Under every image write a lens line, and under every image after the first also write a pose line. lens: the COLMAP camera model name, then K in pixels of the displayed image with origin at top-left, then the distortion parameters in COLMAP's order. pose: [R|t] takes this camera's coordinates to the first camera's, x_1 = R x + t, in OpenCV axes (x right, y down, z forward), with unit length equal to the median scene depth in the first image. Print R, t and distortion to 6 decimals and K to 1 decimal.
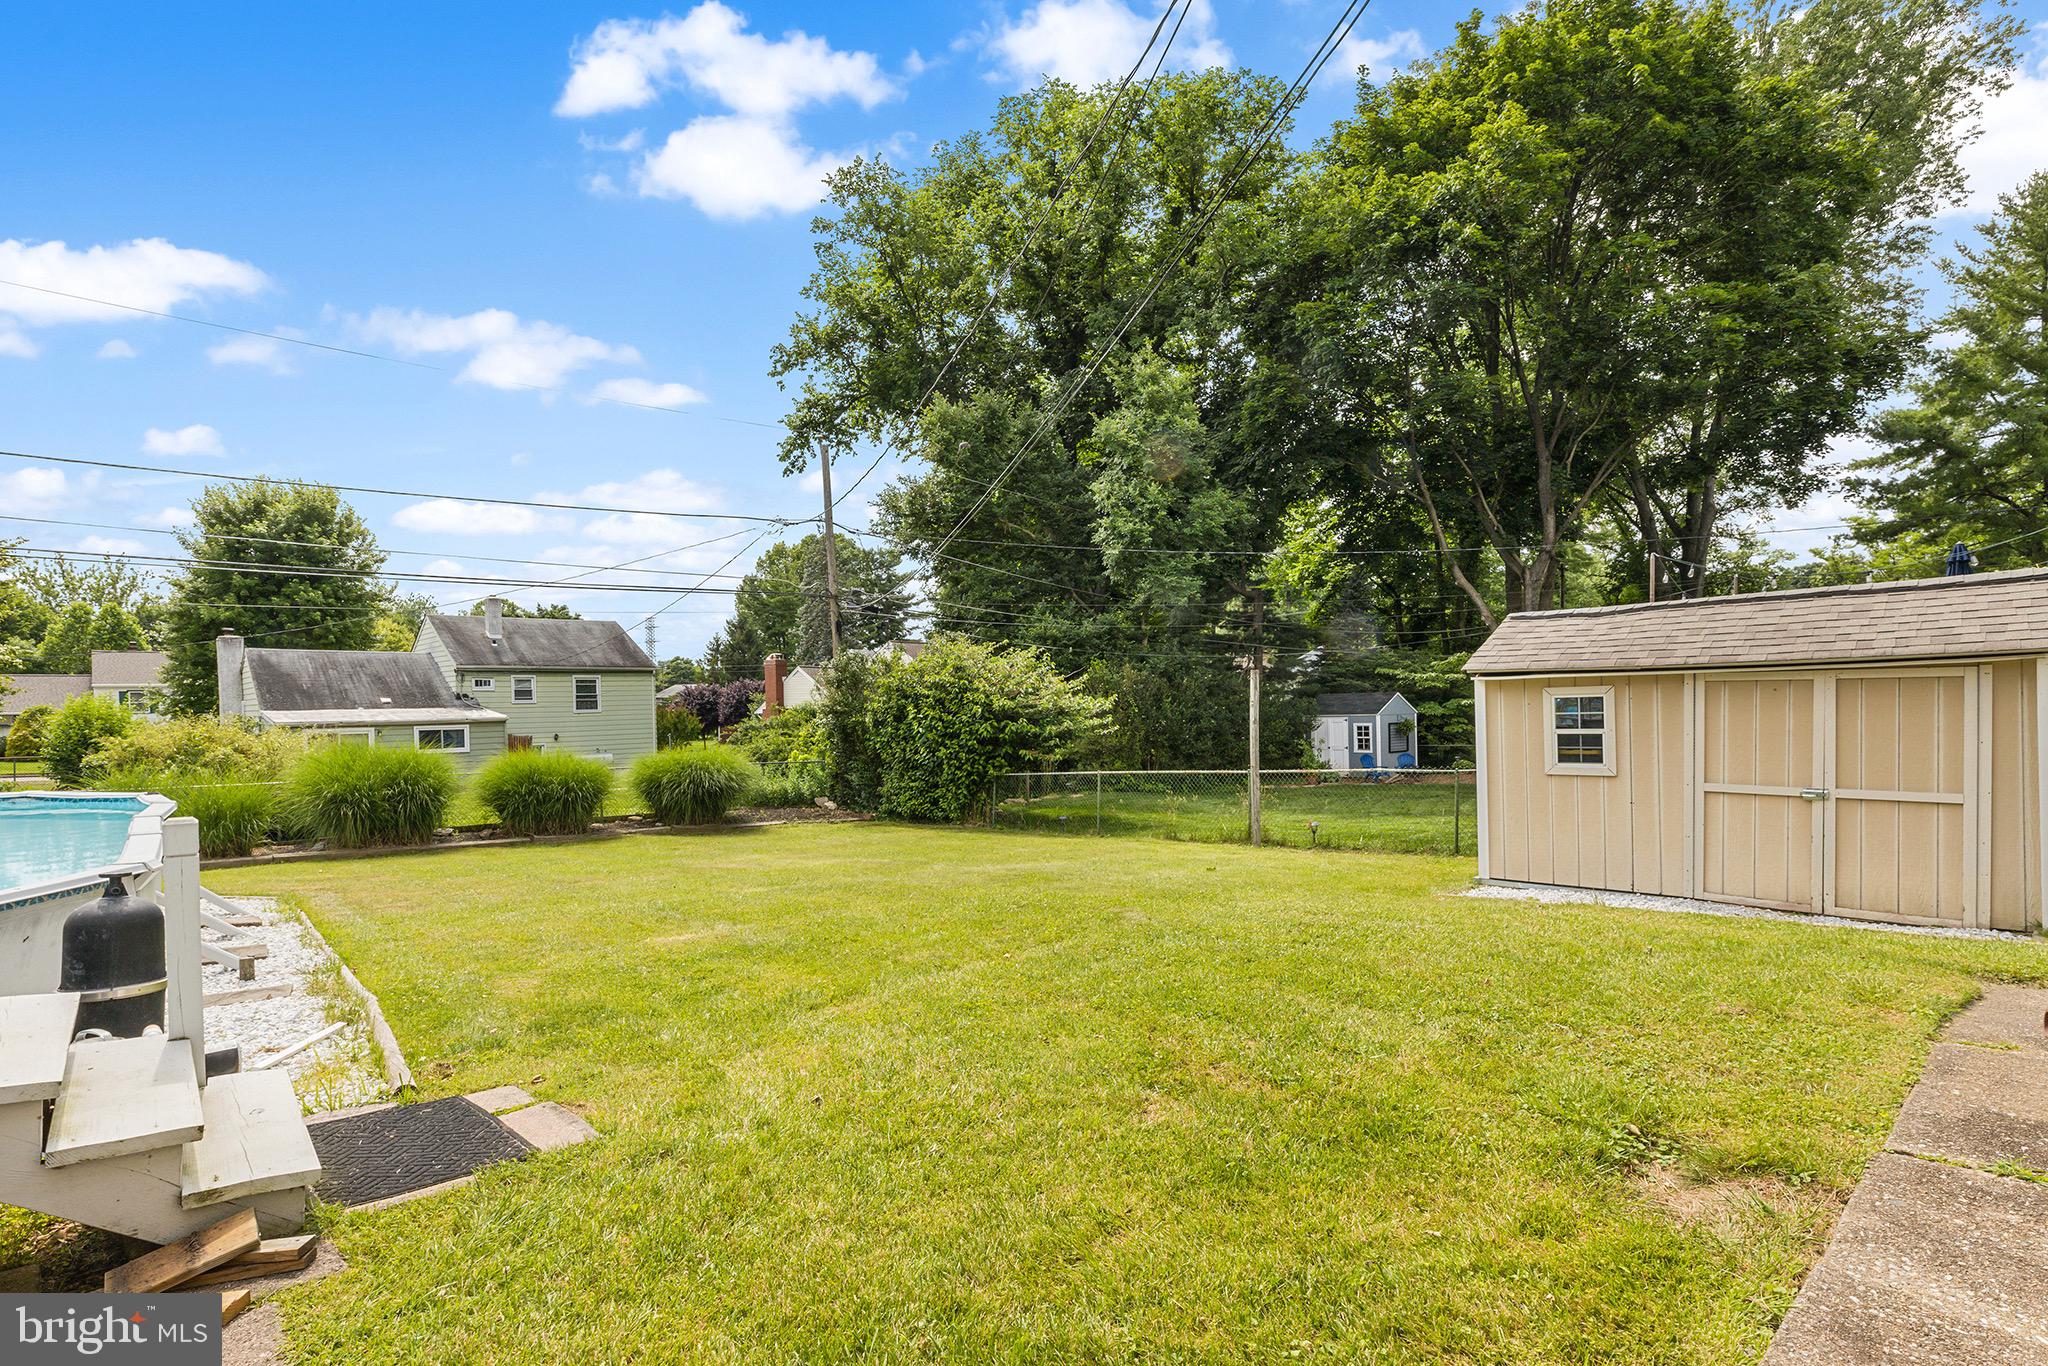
lens RADIAL K [[939.2, 0, 1017.7], [0, 939.2, 688.7], [0, 0, 1]] dist [0.003854, 0.001039]
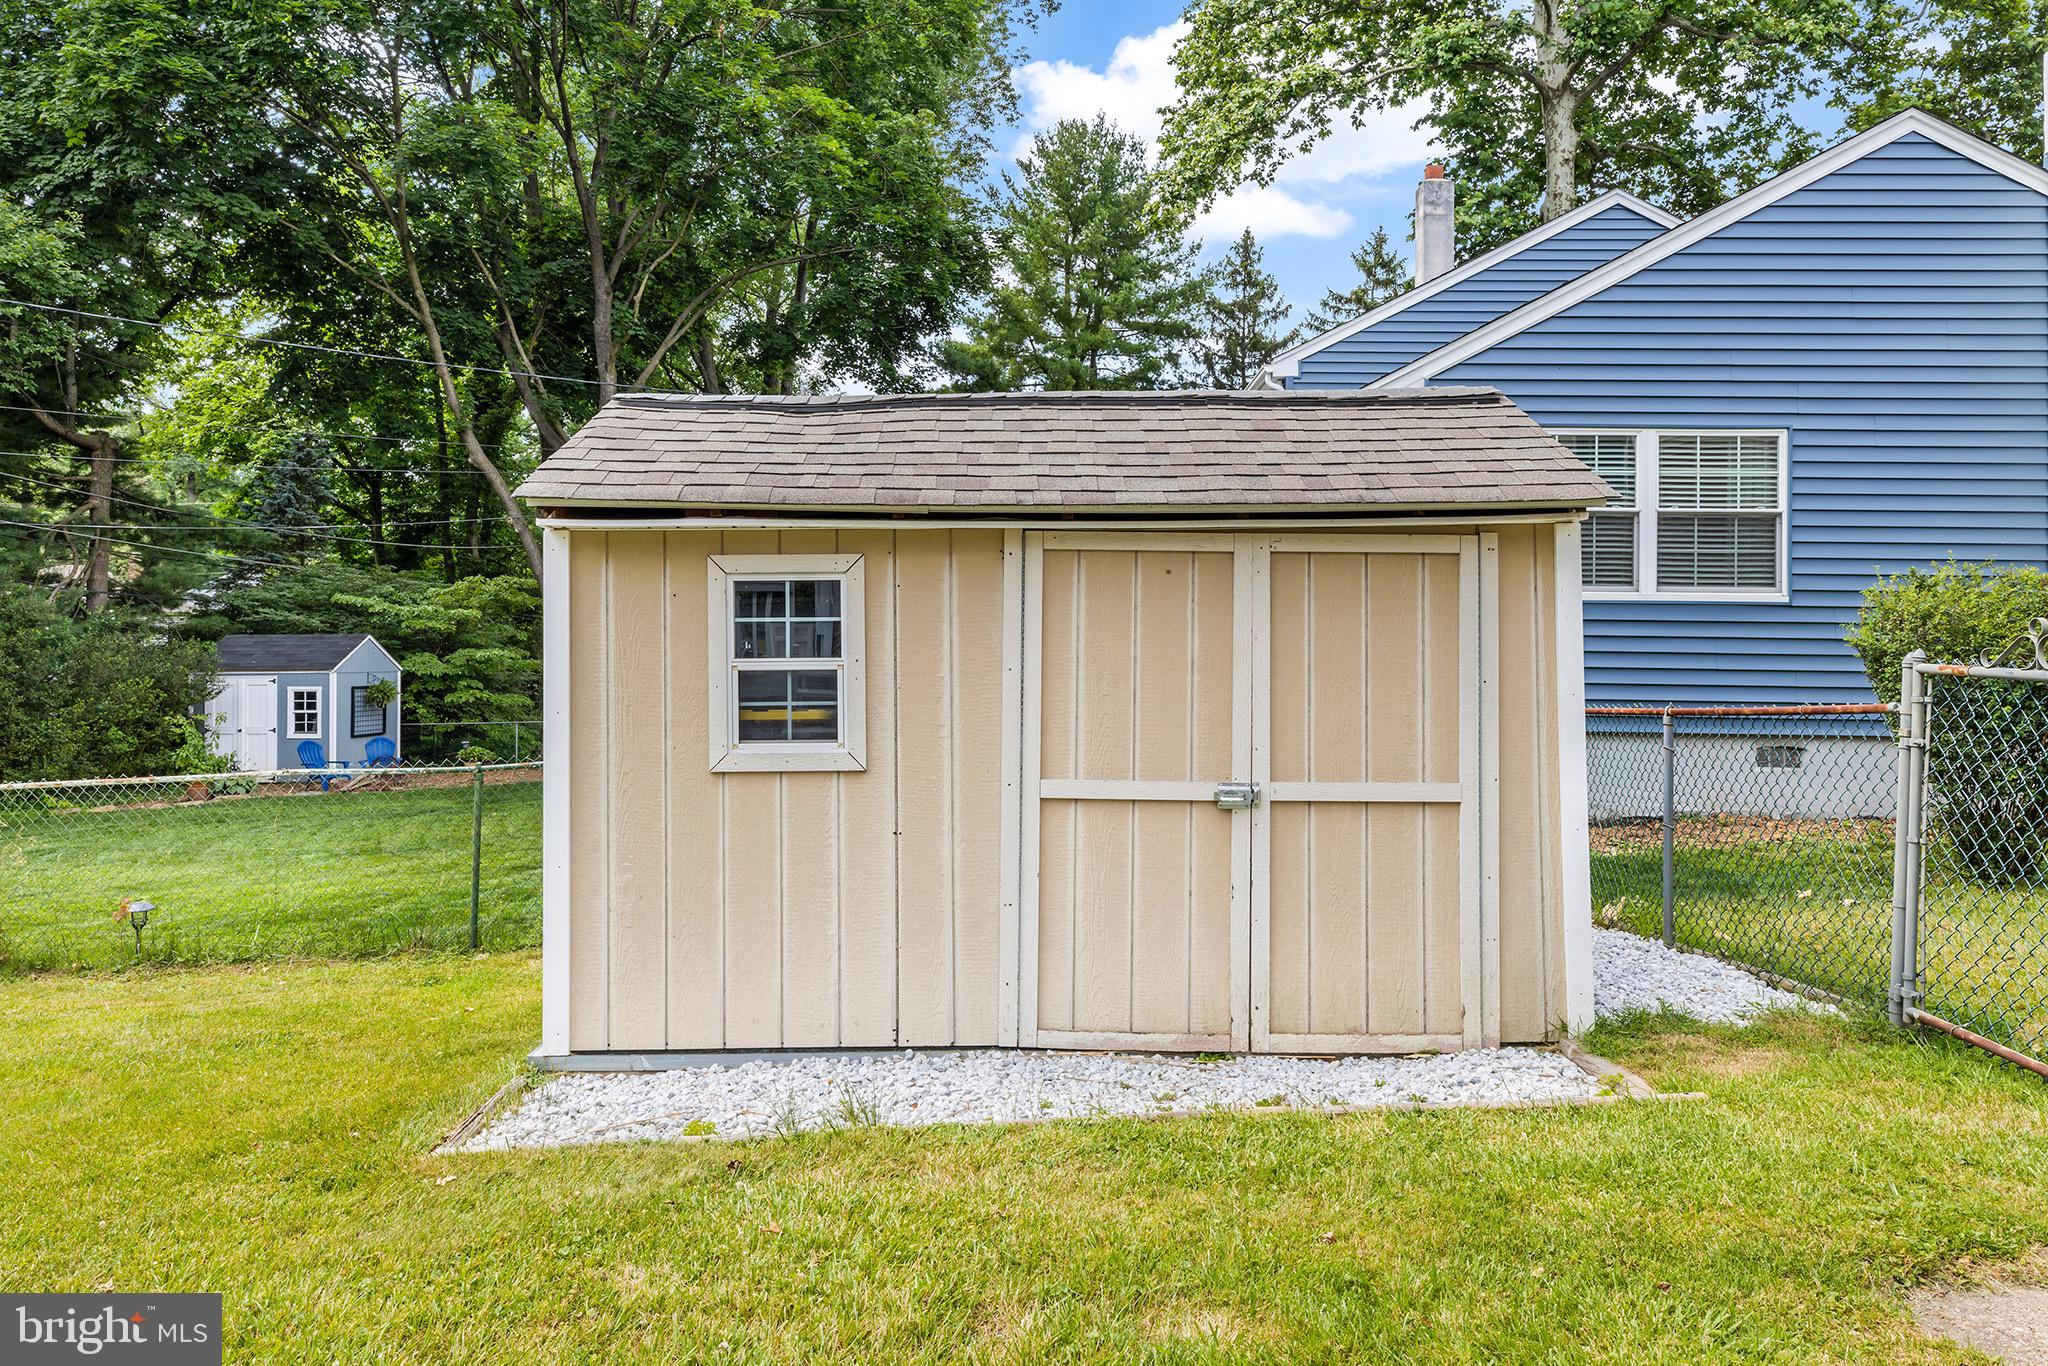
lens RADIAL K [[1416.0, 0, 1020.6], [0, 1416.0, 680.6], [0, 0, 1]] dist [0.014919, -0.002205]
pose [[0.688151, 0.009946, 0.725499, 0.043140], [-0.029708, 0.999454, 0.014476, 0.007941], [-0.724959, -0.031515, 0.688071, 0.098196]]
